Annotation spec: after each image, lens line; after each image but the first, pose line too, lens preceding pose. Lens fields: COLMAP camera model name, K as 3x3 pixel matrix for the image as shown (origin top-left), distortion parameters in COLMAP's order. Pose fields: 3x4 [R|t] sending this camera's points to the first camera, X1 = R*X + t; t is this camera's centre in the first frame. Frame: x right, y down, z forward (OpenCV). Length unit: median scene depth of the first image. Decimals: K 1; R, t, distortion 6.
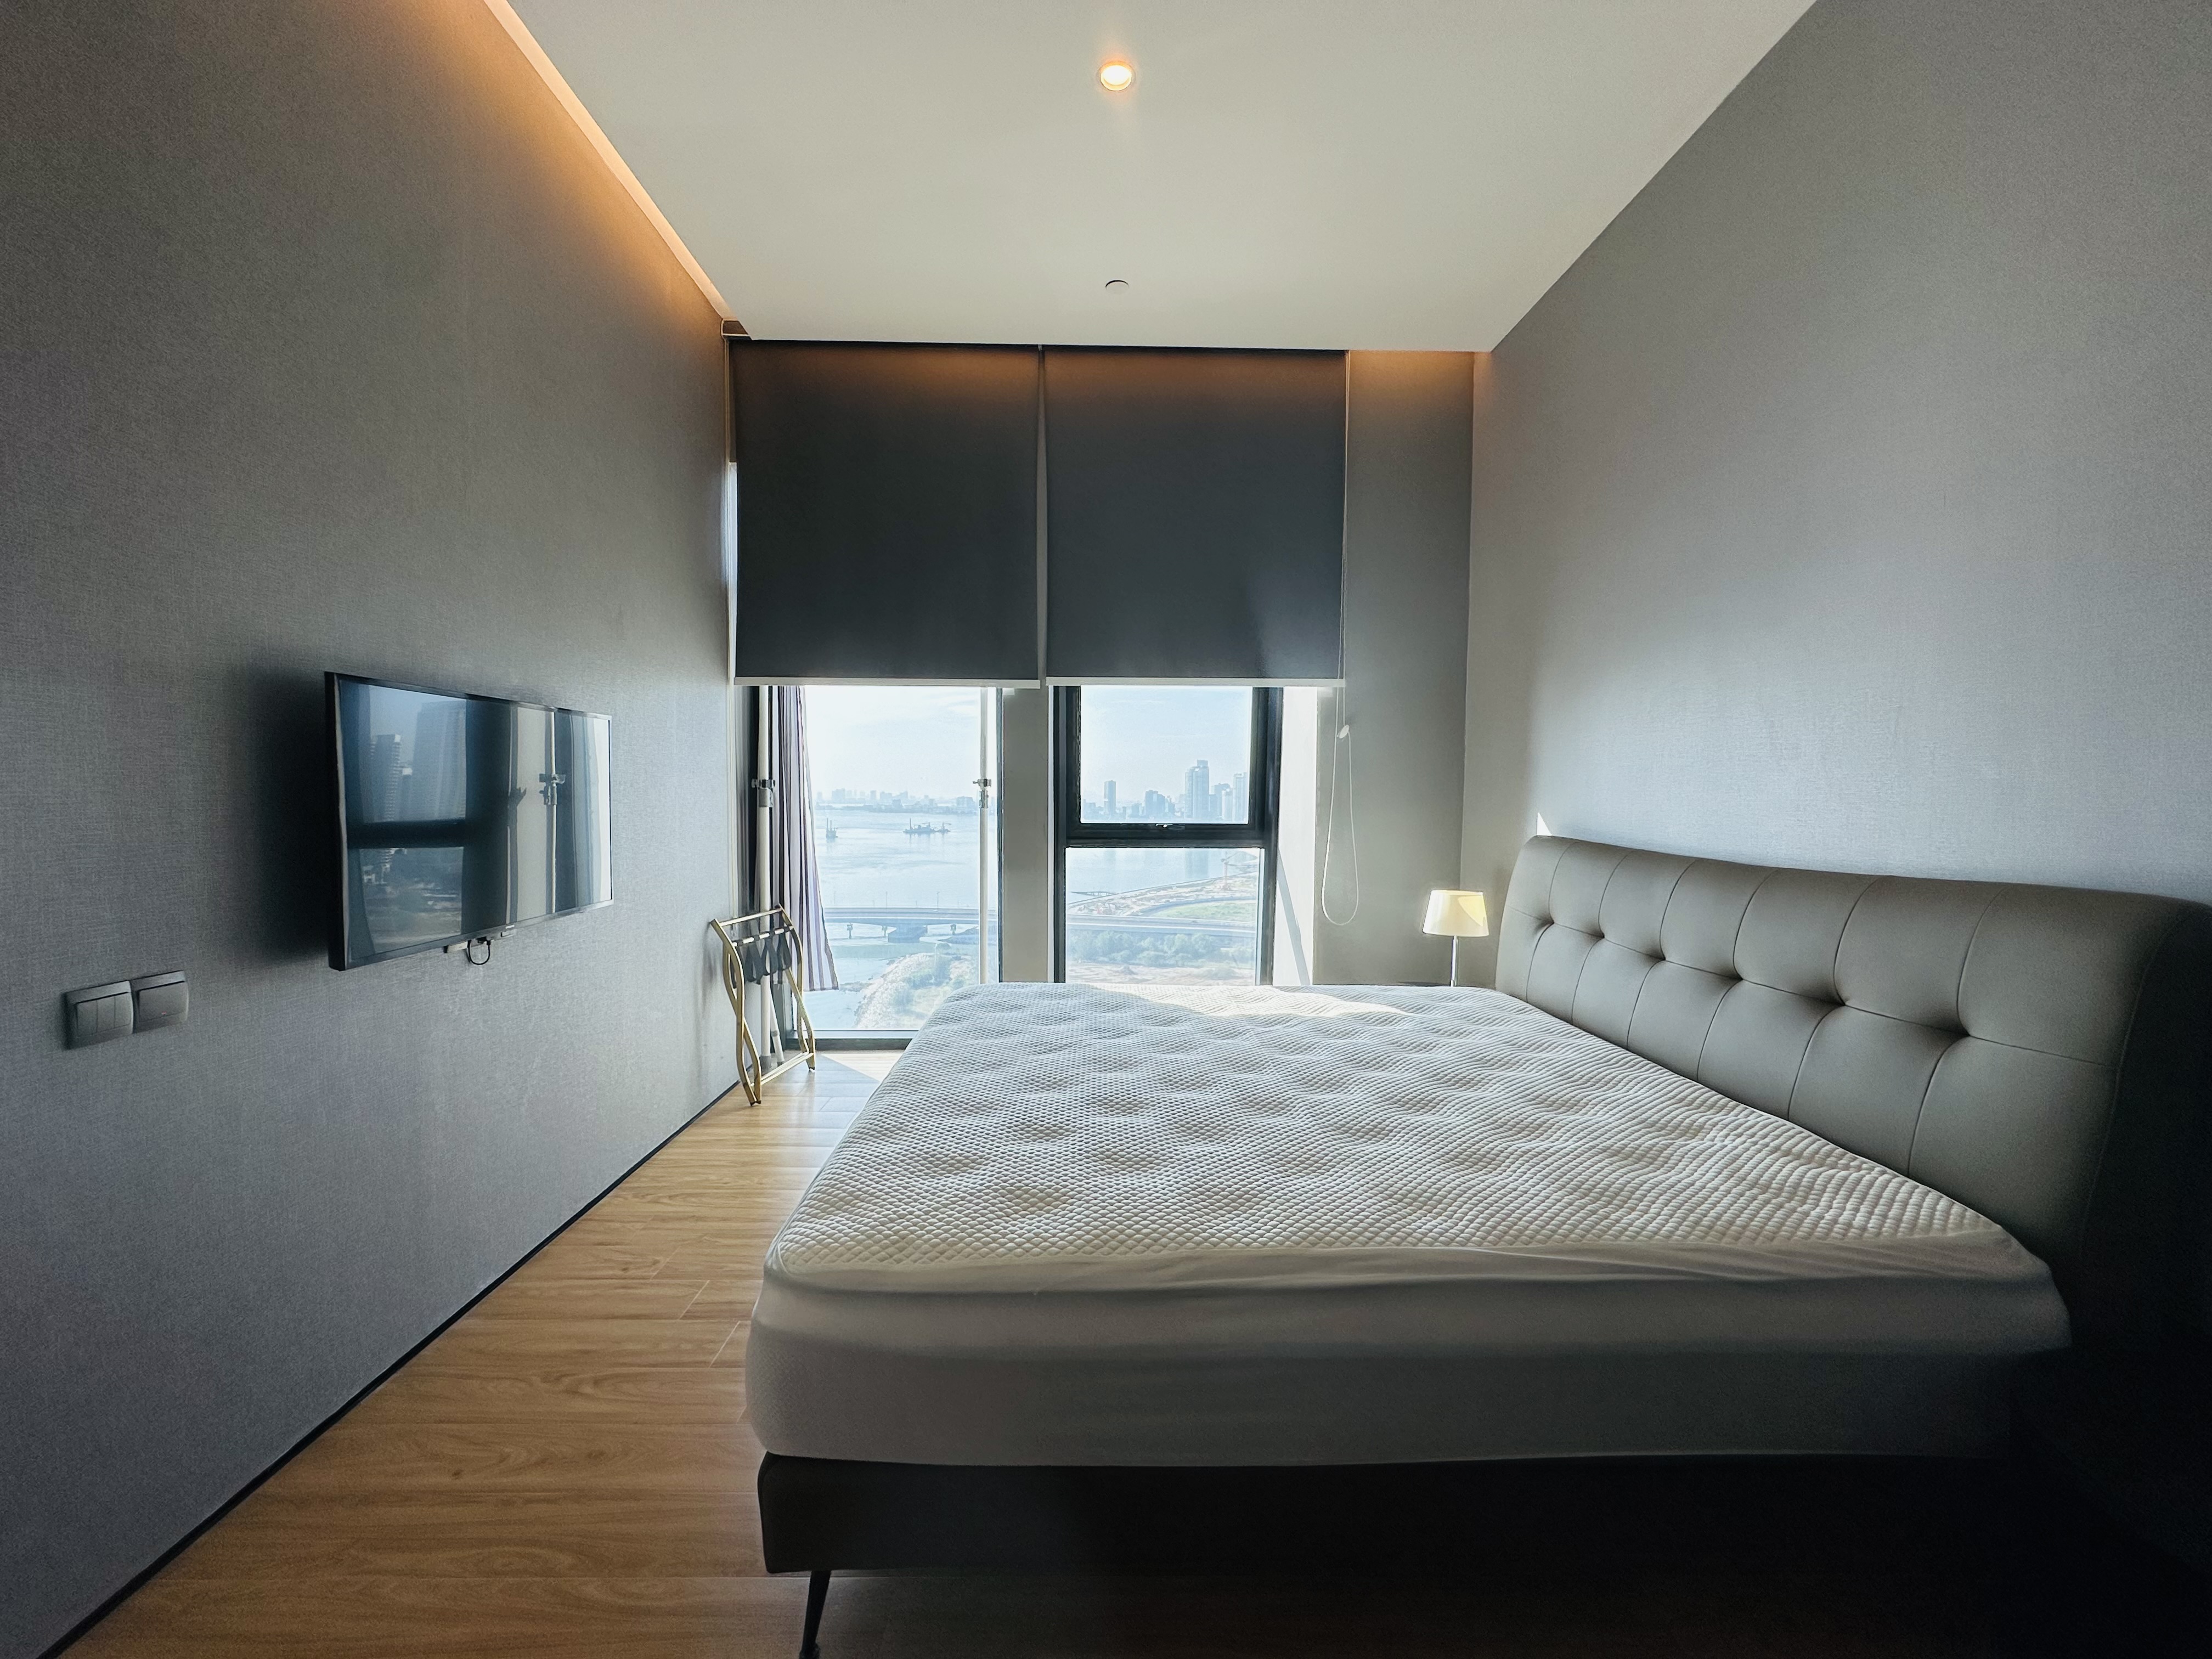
lens RADIAL K [[879.0, 0, 1106.0], [0, 879.0, 829.5], [0, 0, 1]] dist [0.000475, -0.000005]
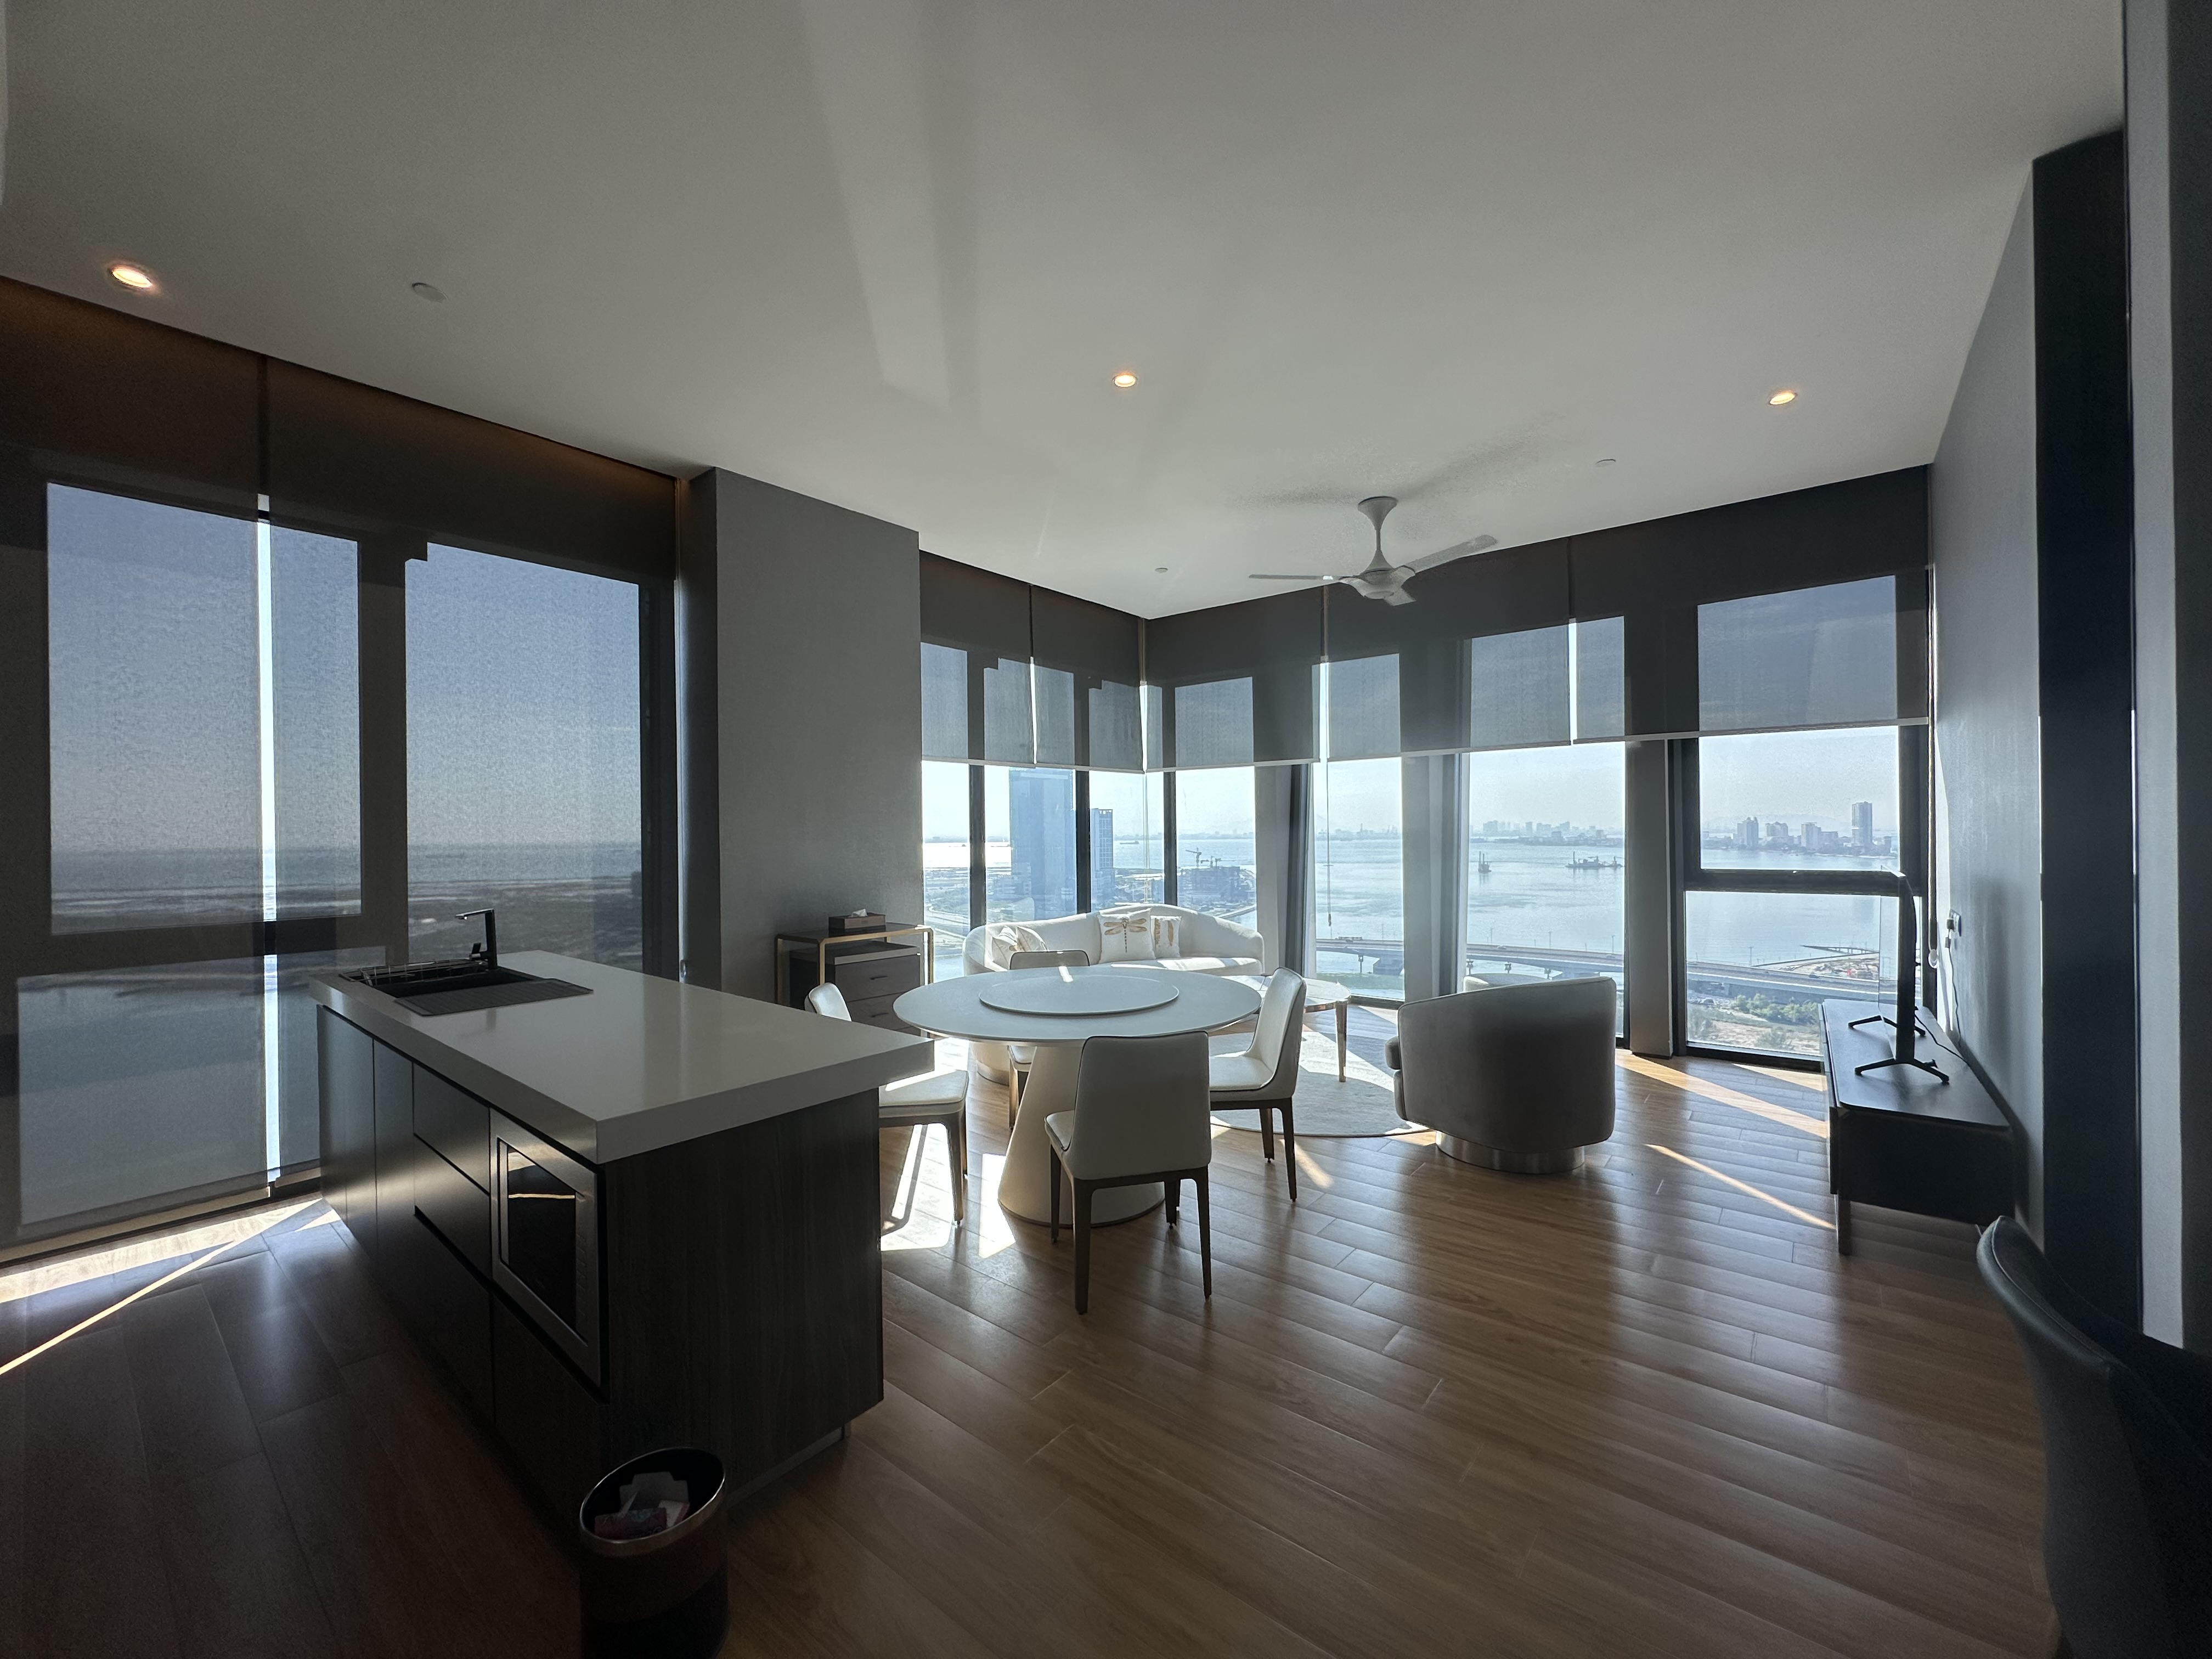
lens RADIAL K [[879.0, 0, 1106.0], [0, 879.0, 829.5], [0, 0, 1]] dist [0.000475, -0.000005]
pose [[0.759679, -0.016419, -0.650090, 0.115833], [-0.008253, 0.999357, -0.034884, -0.010827], [0.650245, 0.031865, 0.759056, -0.257782]]
